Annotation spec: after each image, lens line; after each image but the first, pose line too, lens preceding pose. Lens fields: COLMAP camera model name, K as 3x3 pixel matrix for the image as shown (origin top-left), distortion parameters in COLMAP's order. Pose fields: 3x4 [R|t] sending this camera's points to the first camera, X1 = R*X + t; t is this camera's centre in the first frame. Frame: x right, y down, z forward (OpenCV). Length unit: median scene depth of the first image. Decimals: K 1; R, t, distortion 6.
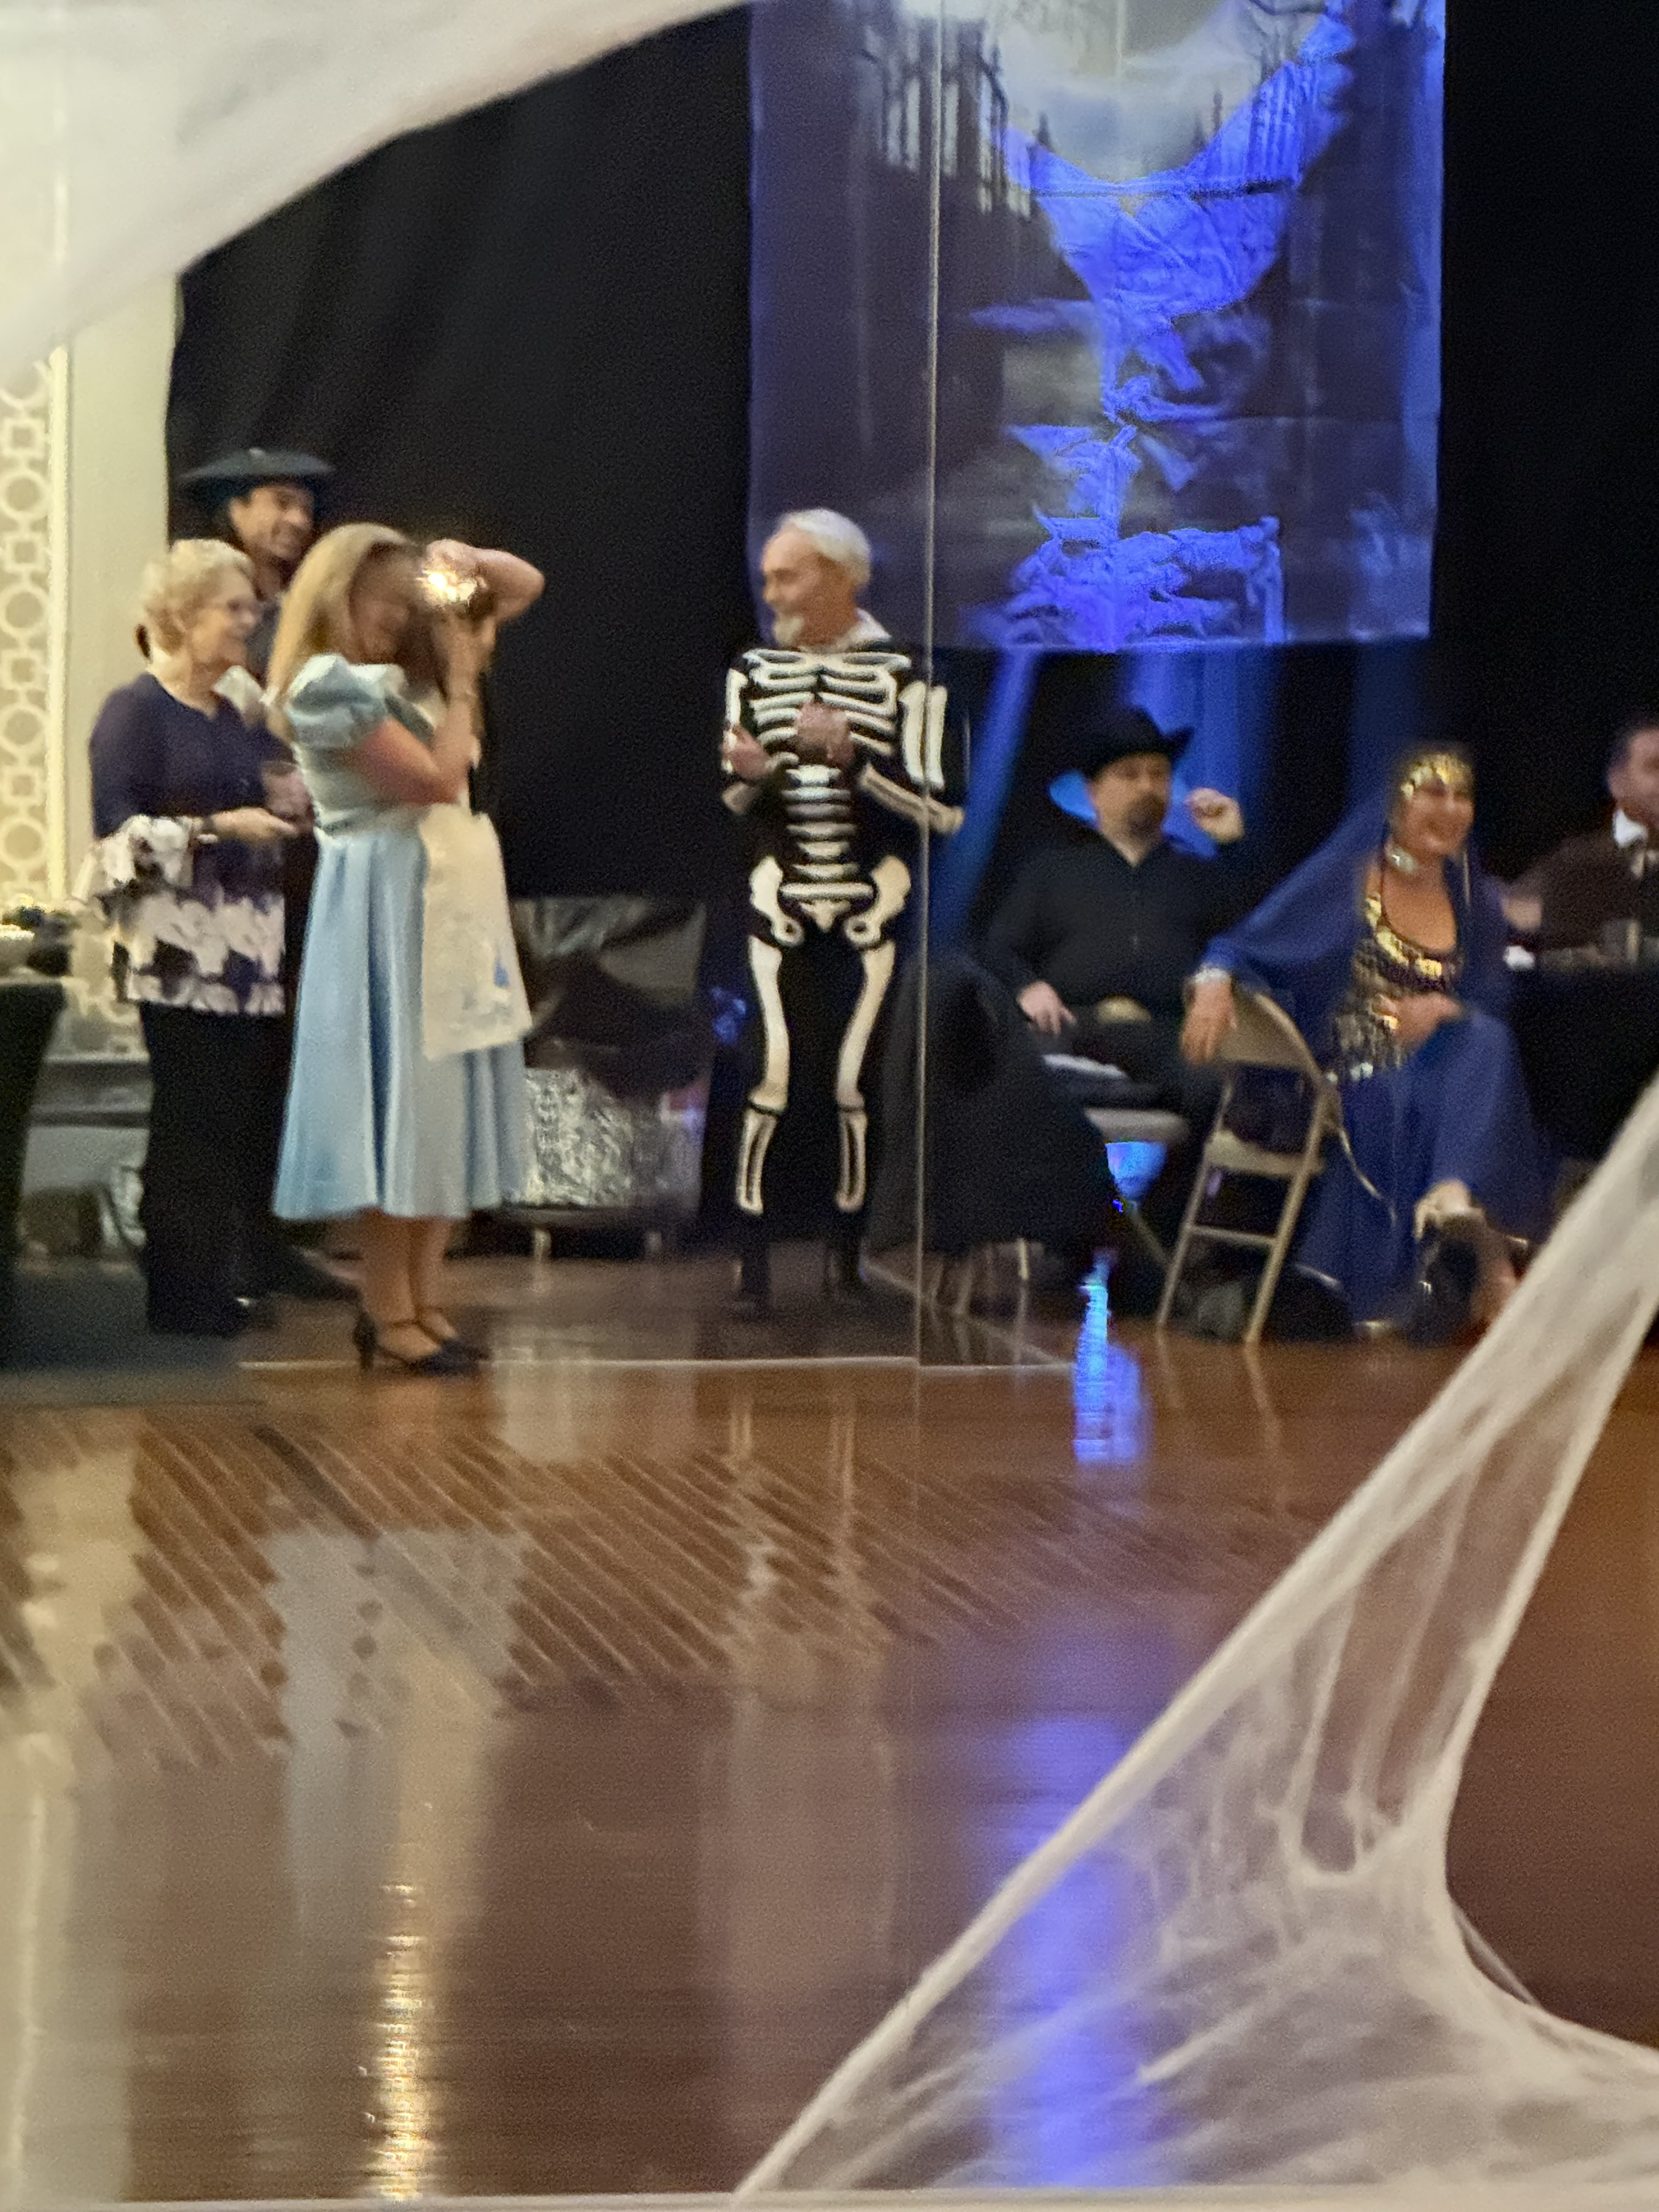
lens RADIAL K [[9821.8, 0, 829.2], [0, 9821.8, 1106.6], [0, 0, 1]] dist [1.001872, 0.000000]
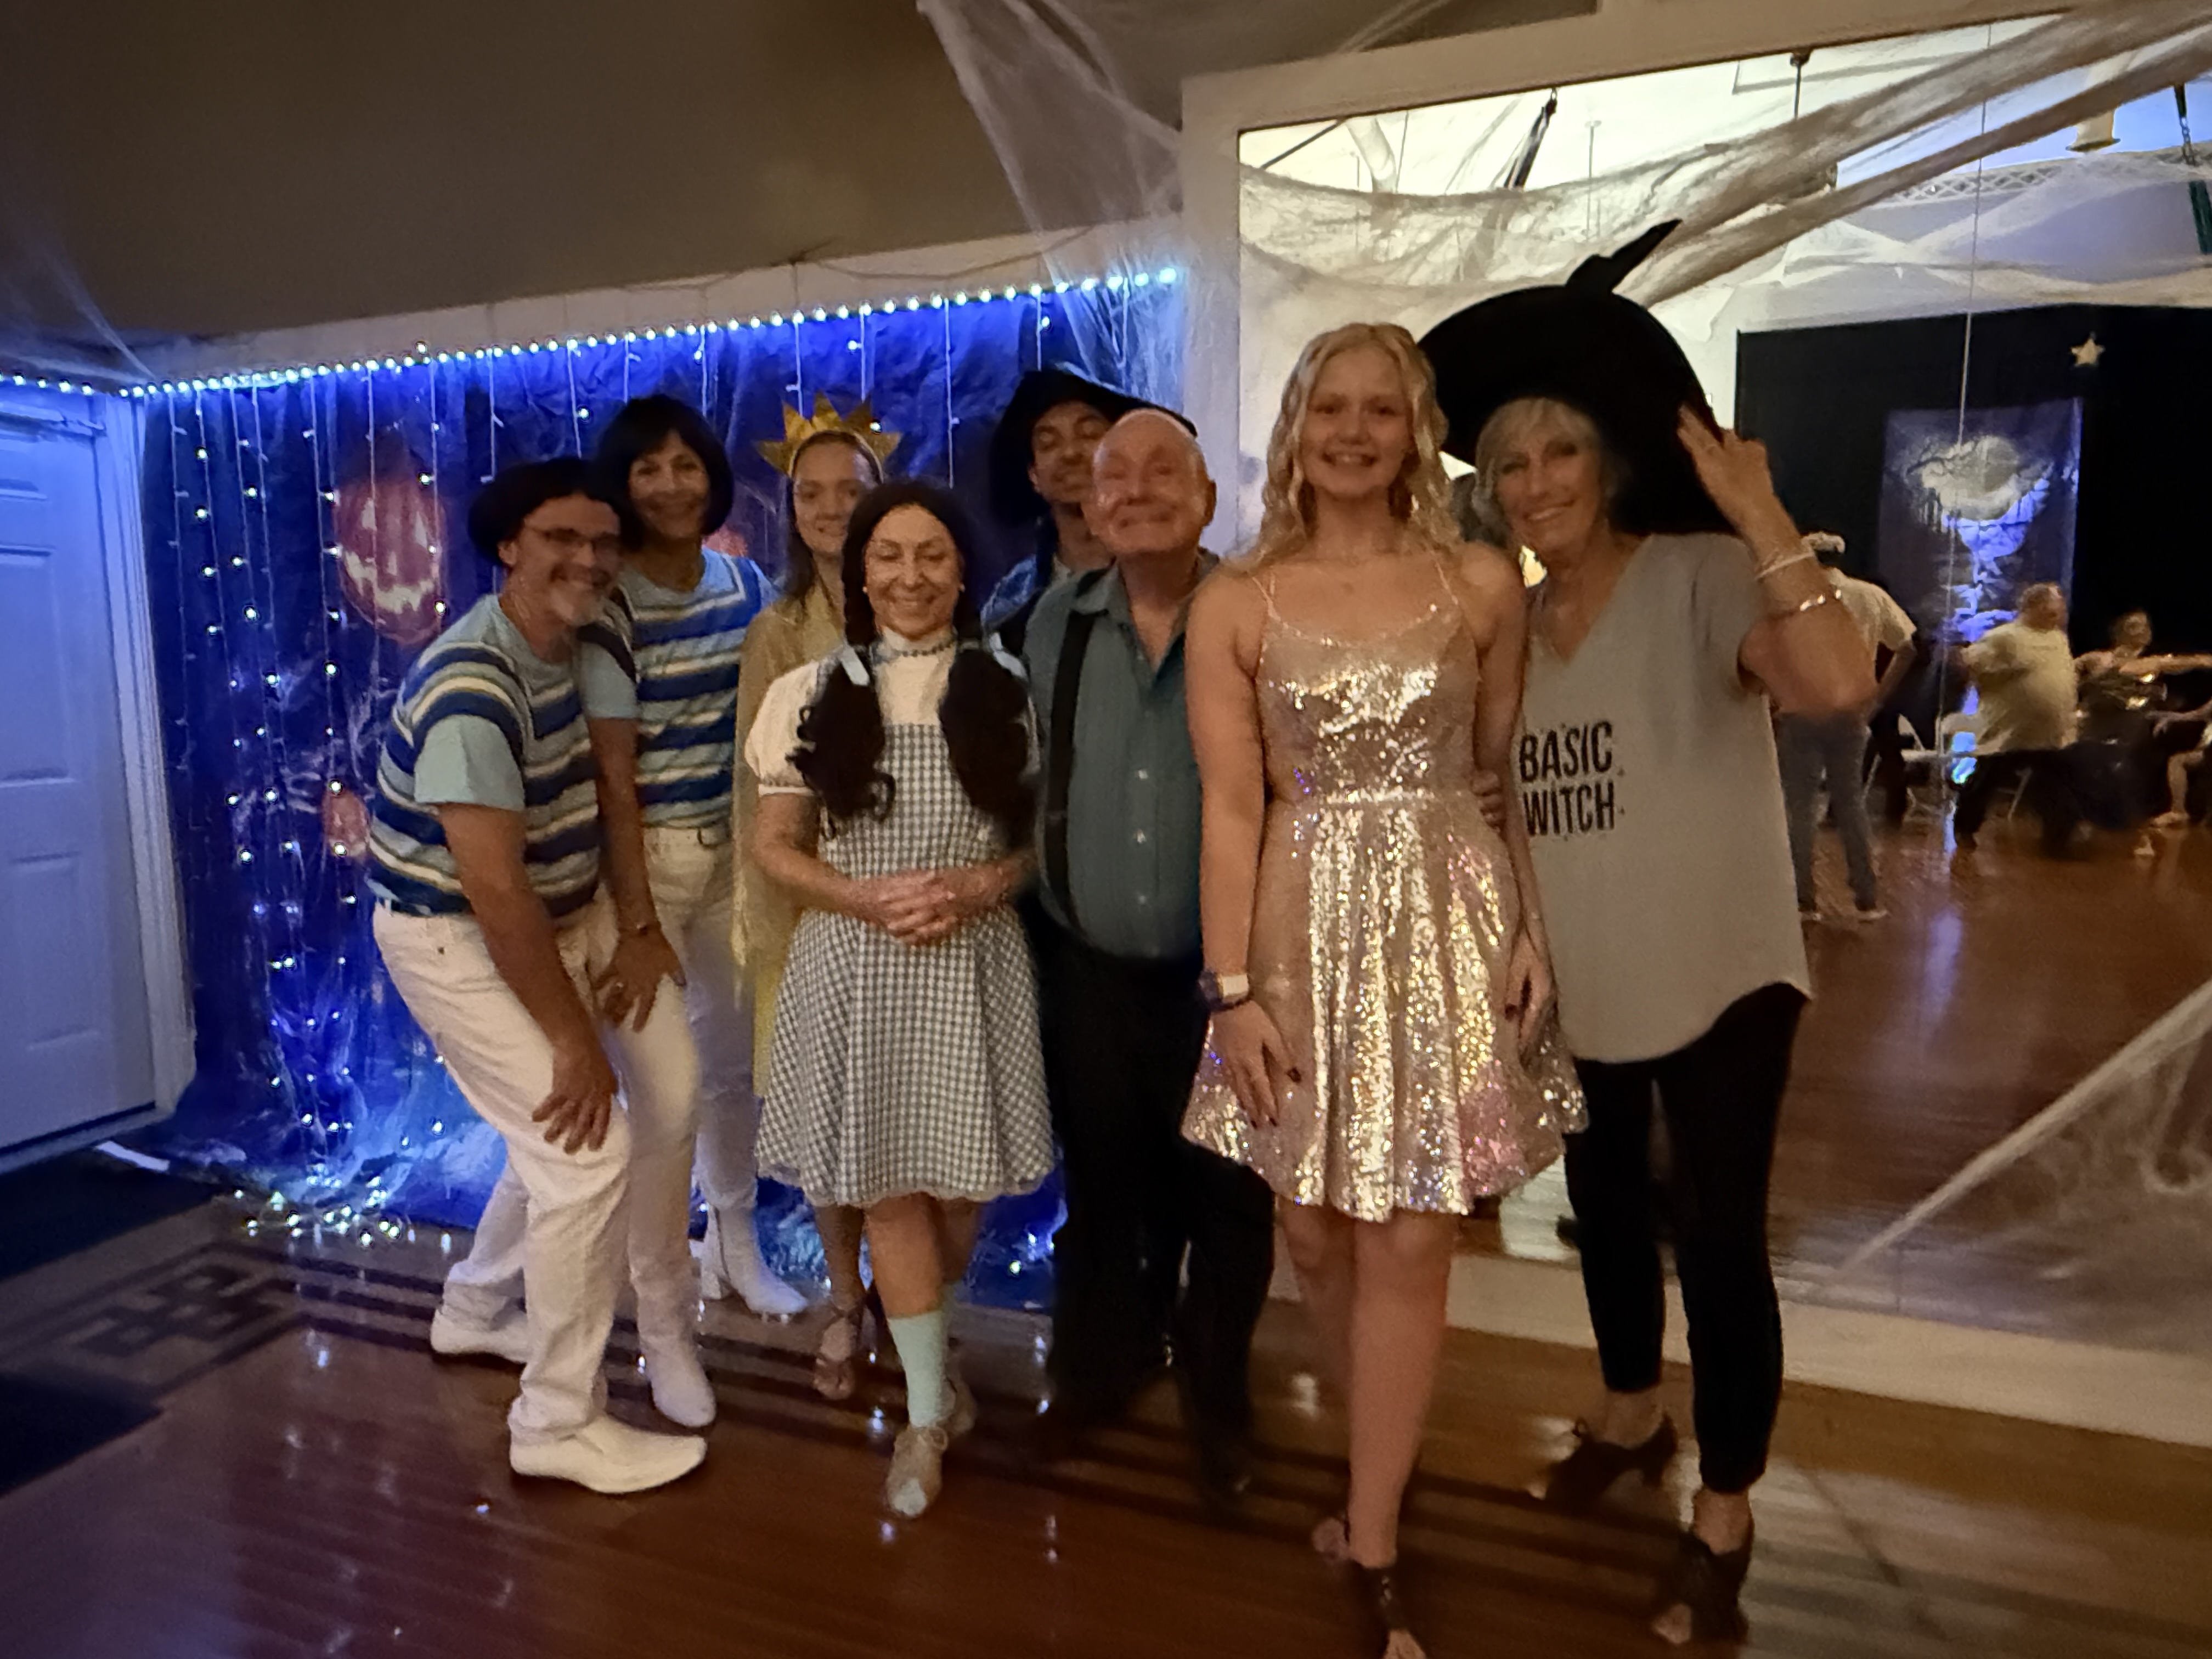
lens RADIAL K [[1422.6, 0, 1094.1], [0, 1422.6, 813.9], [0, 0, 1]] dist [-0.021730, -0.002104]
pose [[0.867188, 0.035420, -0.496720, 0.004441], [-0.004430, 0.997977, 0.063429, -0.005898], [0.497962, -0.052804, 0.865590, 0.682021]]
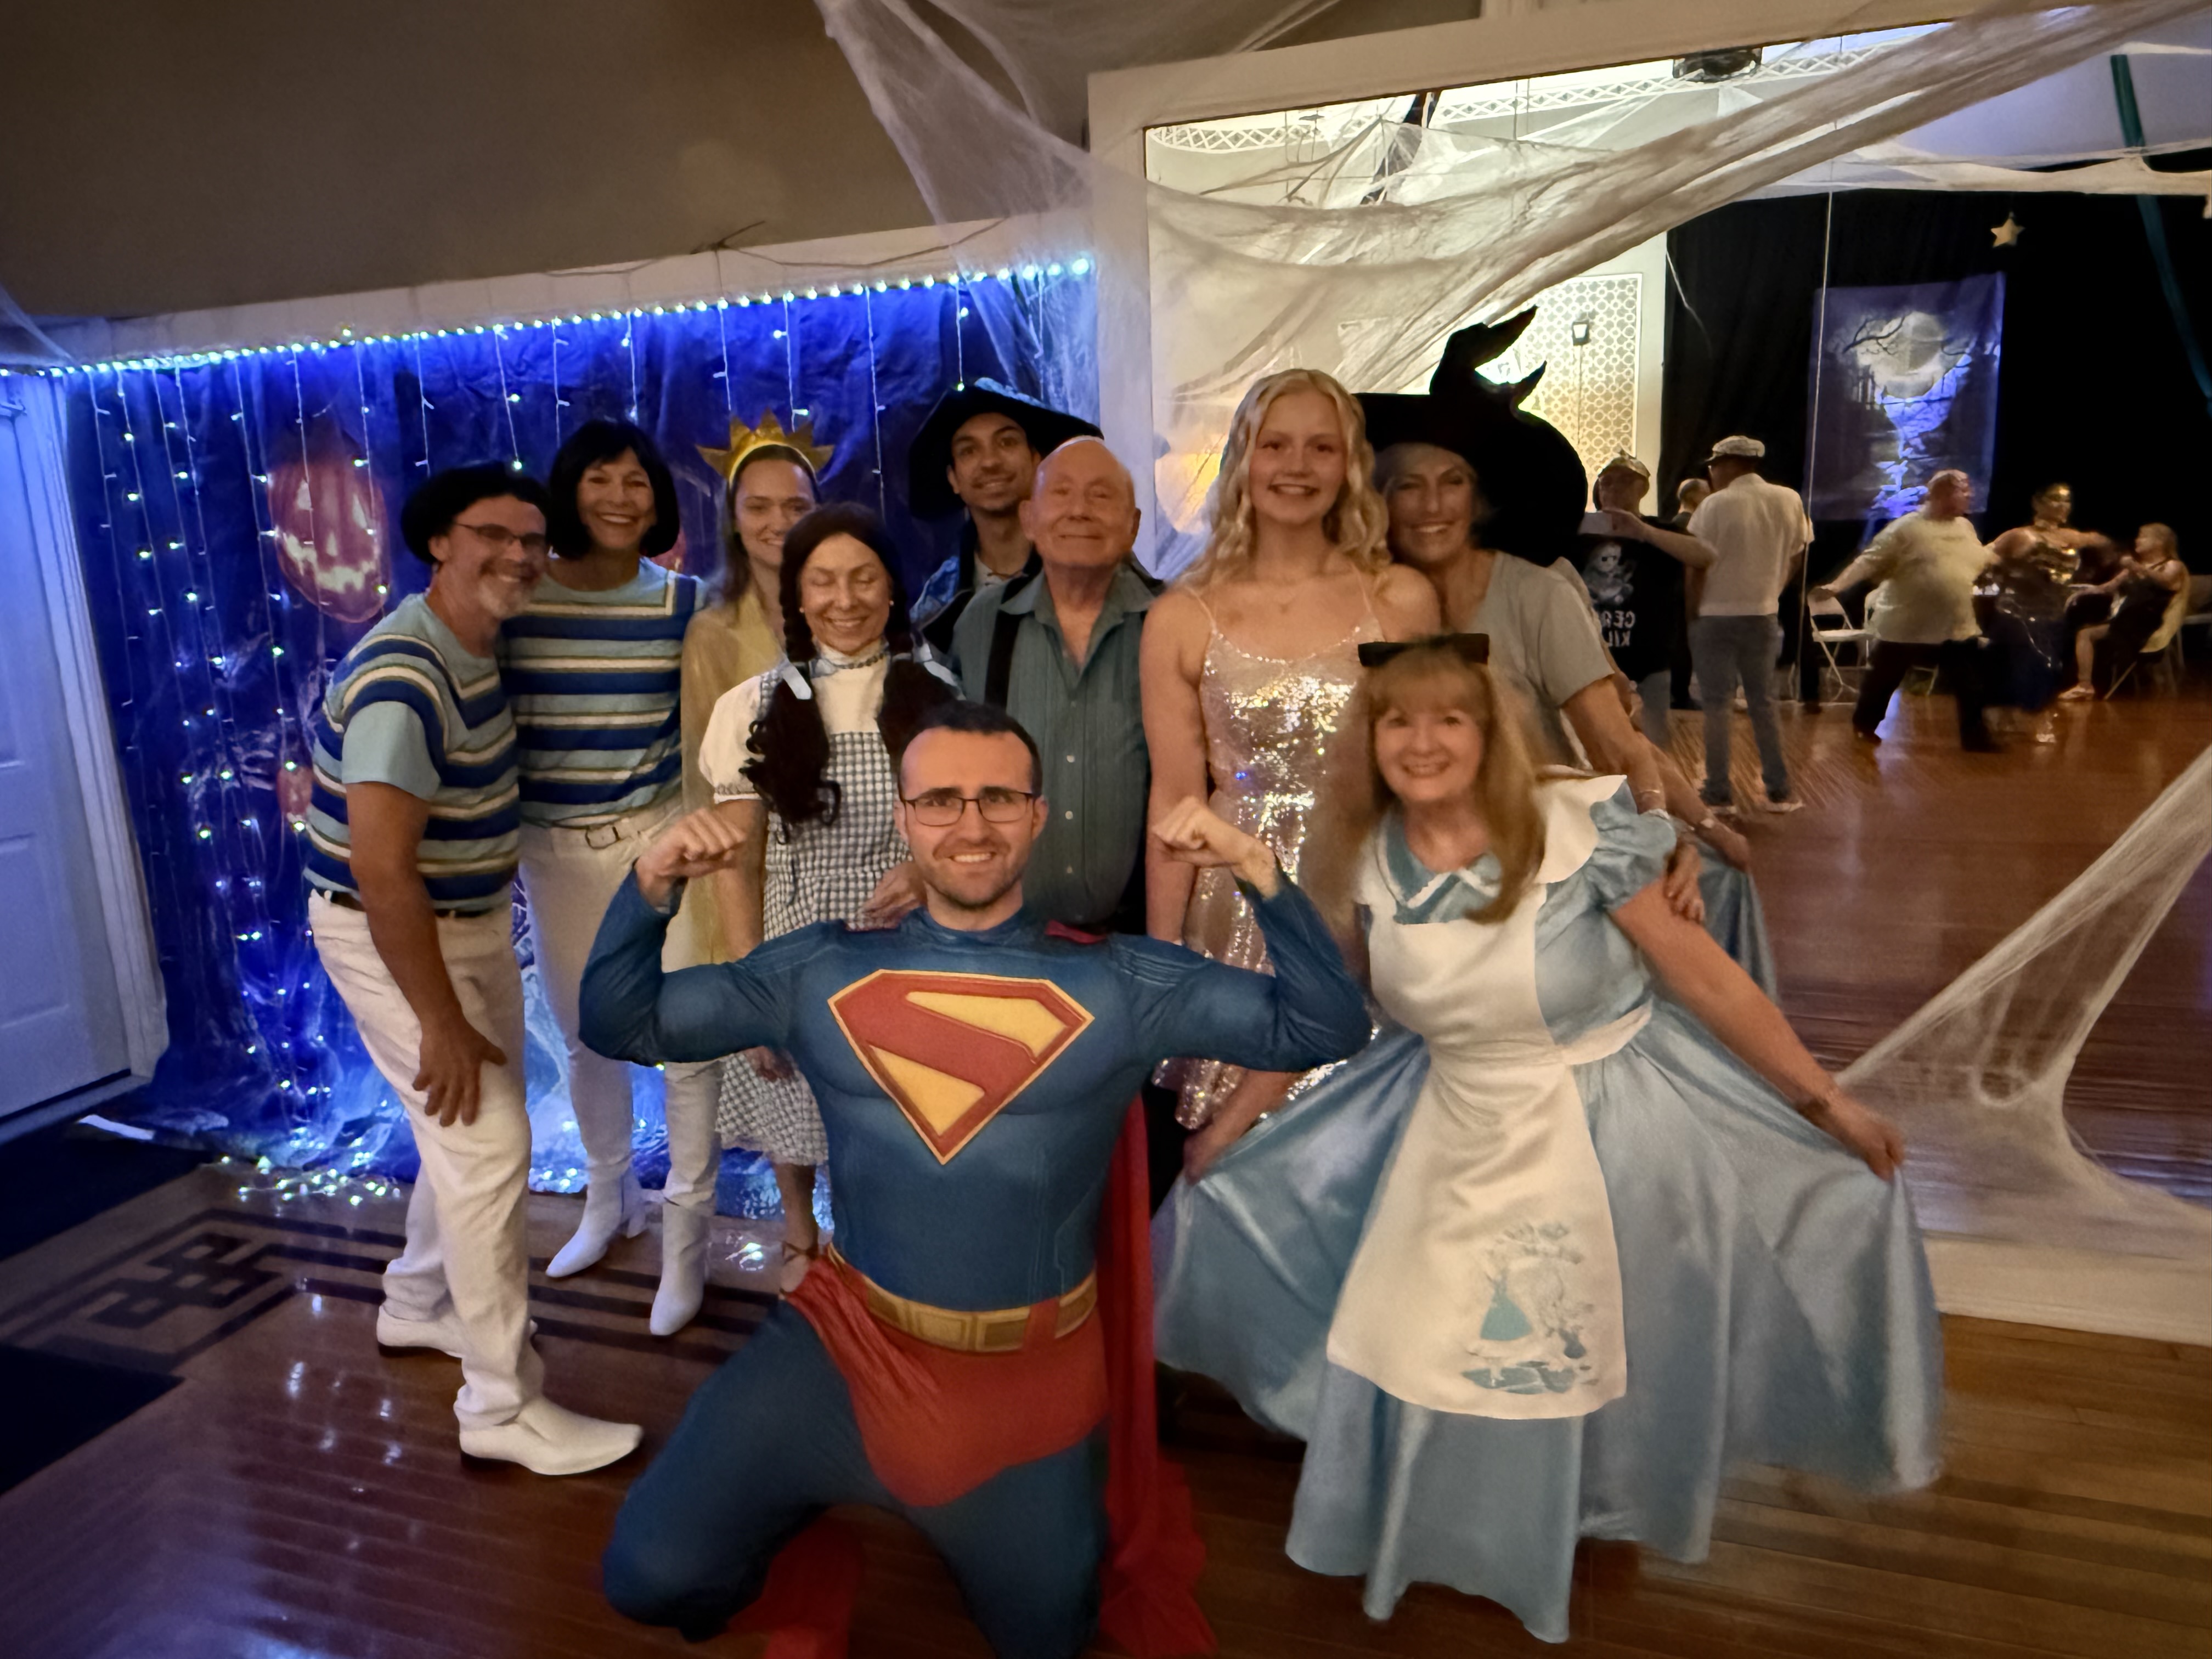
lens RADIAL K [[1422.6, 0, 1102.1], [0, 1422.6, 811.7], [0, 0, 1]] dist [-0.021730, -0.002104]
pose [[0.888146, 0.040073, -0.457810, 0.017340], [0.026536, 0.990057, 0.138141, -0.026309], [0.458794, -0.134837, 0.878252, 0.667155]]
